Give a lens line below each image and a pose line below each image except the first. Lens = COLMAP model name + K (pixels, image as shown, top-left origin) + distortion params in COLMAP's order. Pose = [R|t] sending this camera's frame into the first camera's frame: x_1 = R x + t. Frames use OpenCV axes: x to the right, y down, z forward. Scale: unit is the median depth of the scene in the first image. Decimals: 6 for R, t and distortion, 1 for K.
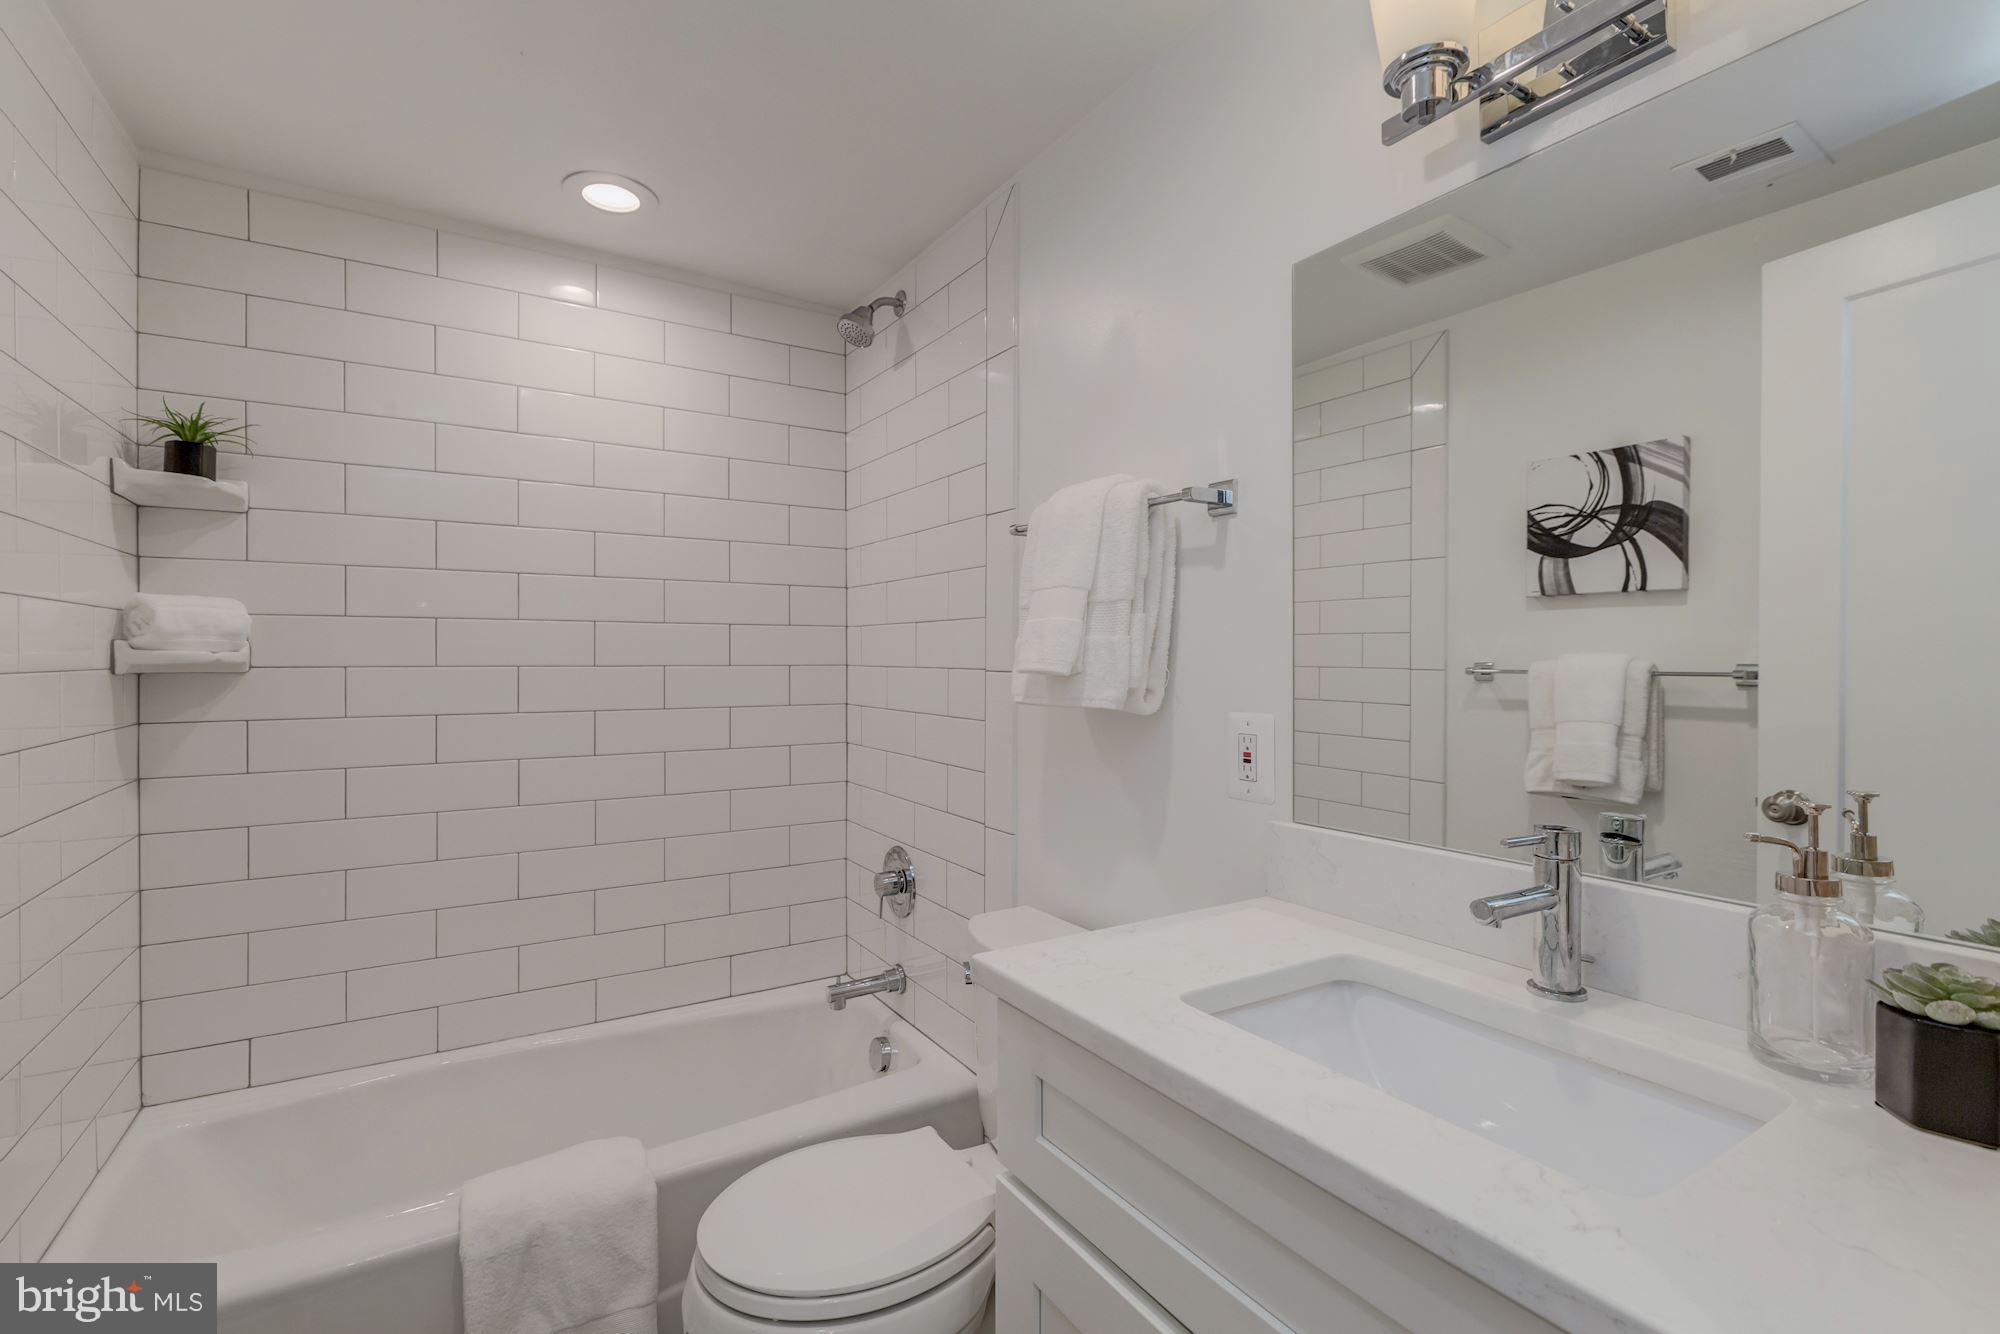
lens RADIAL K [[900.6, 0, 1000.1], [0, 900.6, 666.4], [0, 0, 1]] dist [-0.001304, 0.000807]
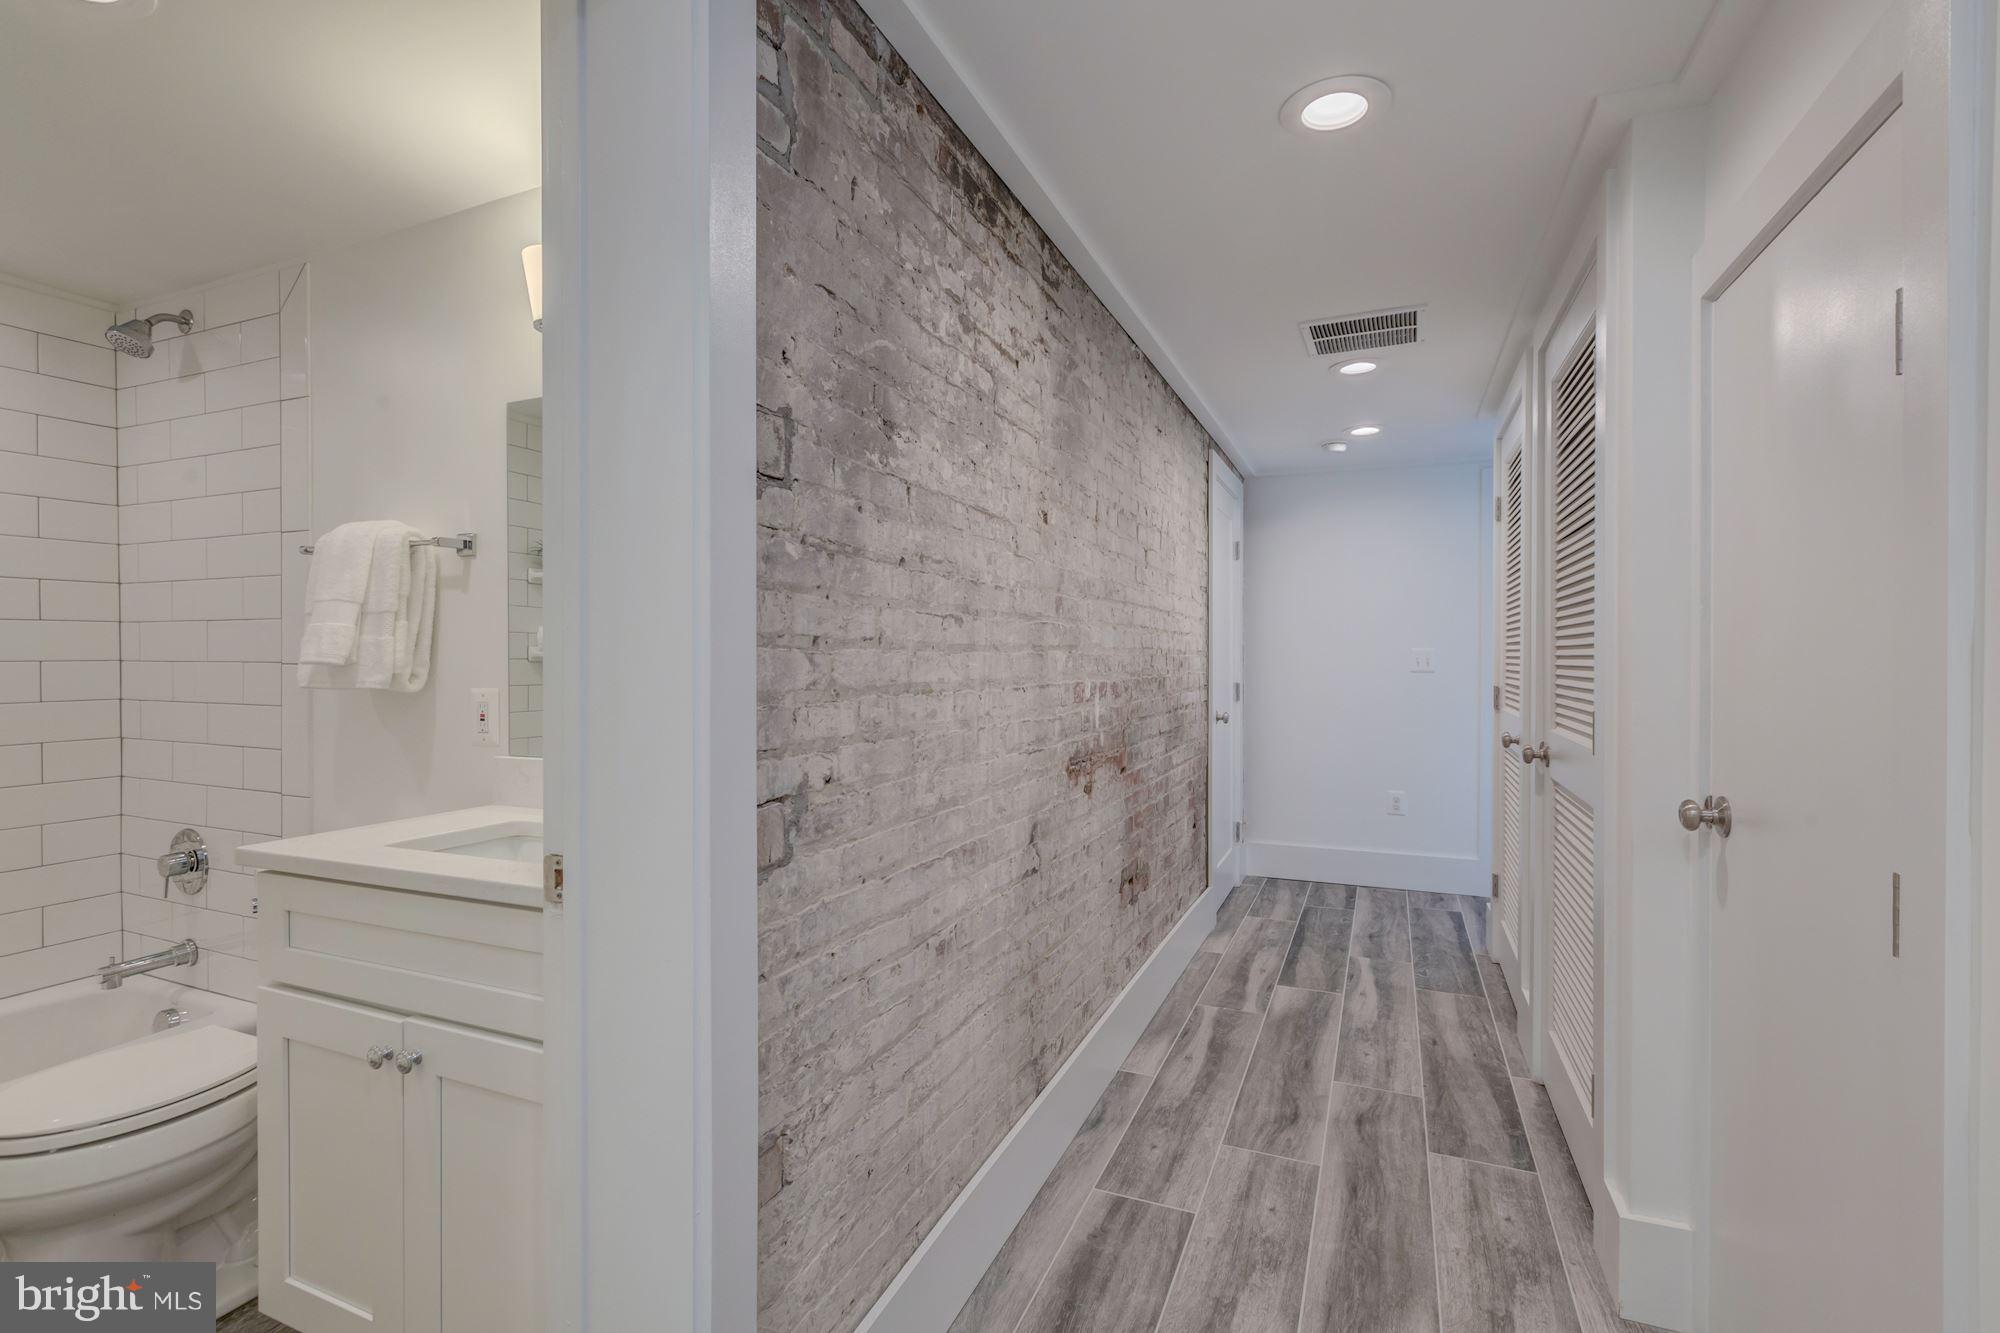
lens RADIAL K [[900.6, 0, 996.3], [0, 900.6, 655.7], [0, 0, 1]] dist [-0.001304, 0.000807]
pose [[0.822321, -0.006868, 0.568982, 0.104397], [0.008096, 0.999967, 0.000370, 0.002433], [-0.568966, 0.004302, 0.822350, -0.635894]]
